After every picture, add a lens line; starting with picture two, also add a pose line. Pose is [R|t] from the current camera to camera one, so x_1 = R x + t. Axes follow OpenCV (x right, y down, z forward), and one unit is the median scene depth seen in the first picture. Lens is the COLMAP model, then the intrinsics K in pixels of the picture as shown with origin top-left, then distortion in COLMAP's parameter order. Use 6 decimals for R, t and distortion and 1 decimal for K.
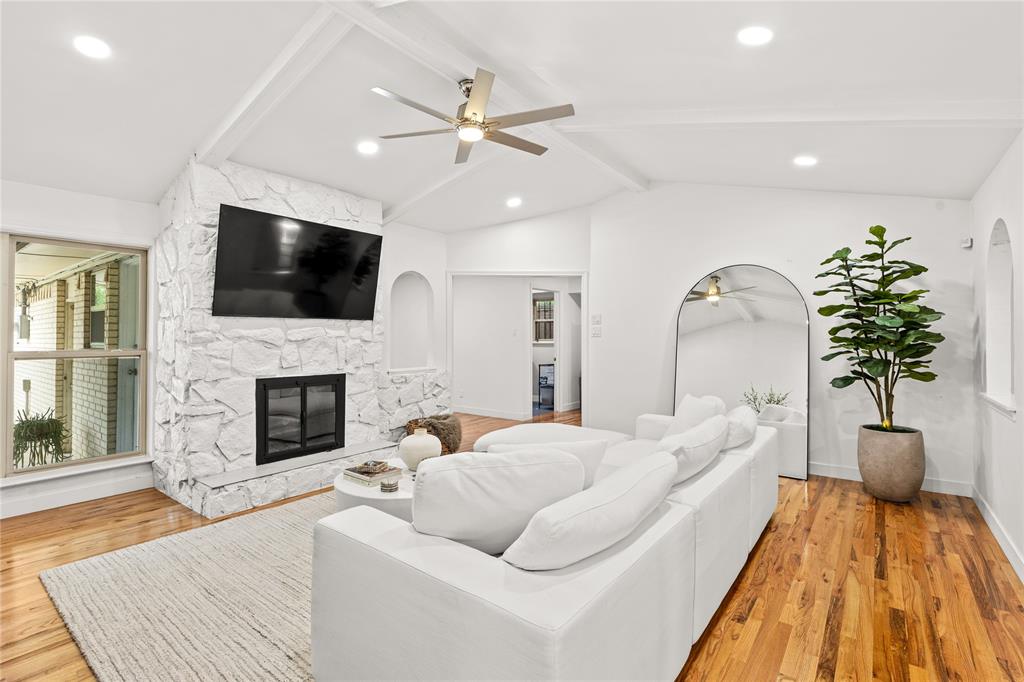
lens RADIAL K [[473.1, 0, 519.4], [0, 473.1, 342.0], [0, 0, 1]] dist [-0.002718, -0.000272]
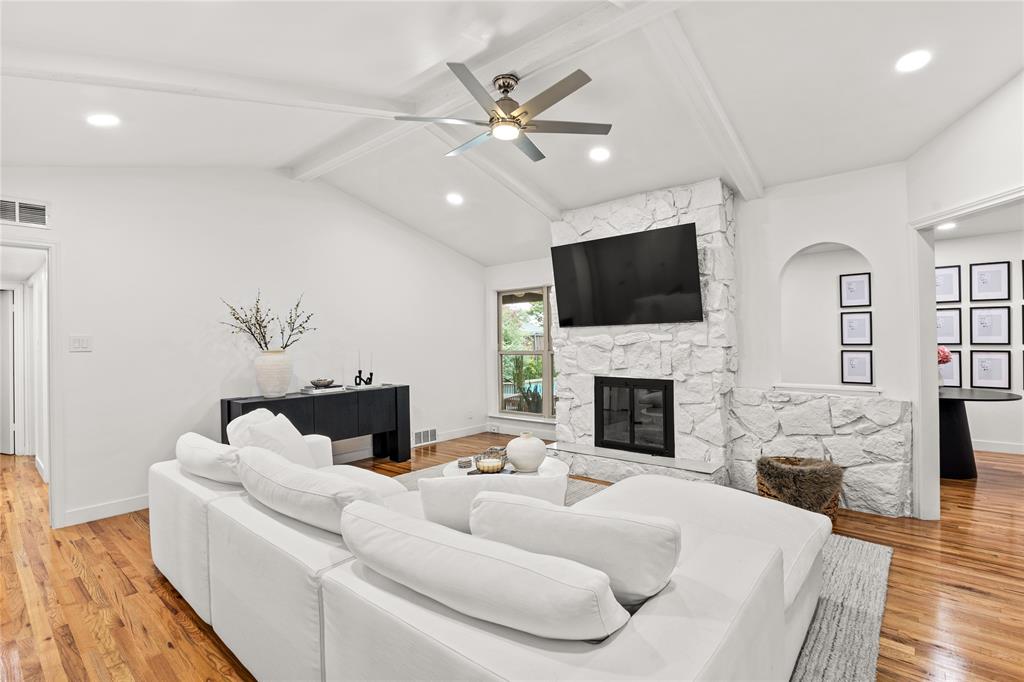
lens RADIAL K [[478.9, 0, 512.0], [0, 478.9, 341.0], [0, 0, 1]] dist [-0.001693, -0.000017]
pose [[-0.063723, -0.000012, -0.997968, 0.631133], [0.004735, 0.999989, -0.000314, -0.013198], [0.997956, -0.004745, -0.063722, 0.767978]]
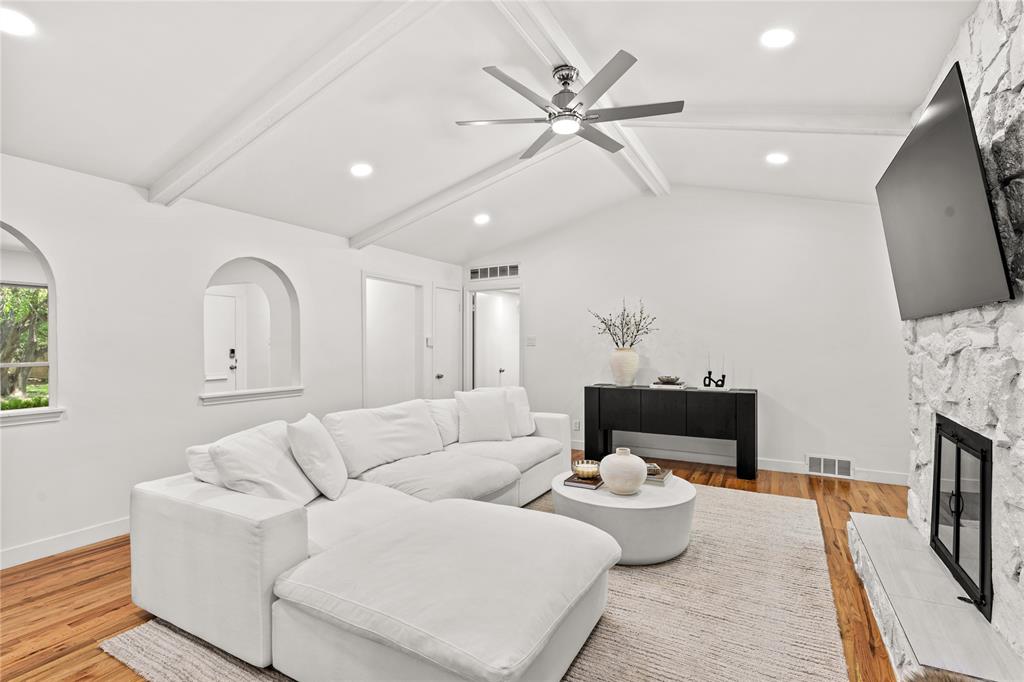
lens RADIAL K [[478.9, 0, 512.0], [0, 478.9, 341.0], [0, 0, 1]] dist [-0.001693, -0.000017]
pose [[-0.989279, -0.002720, -0.146010, 0.096844], [-0.003683, 0.999973, 0.006325, -0.020252], [0.145989, 0.006795, -0.989263, 1.397934]]
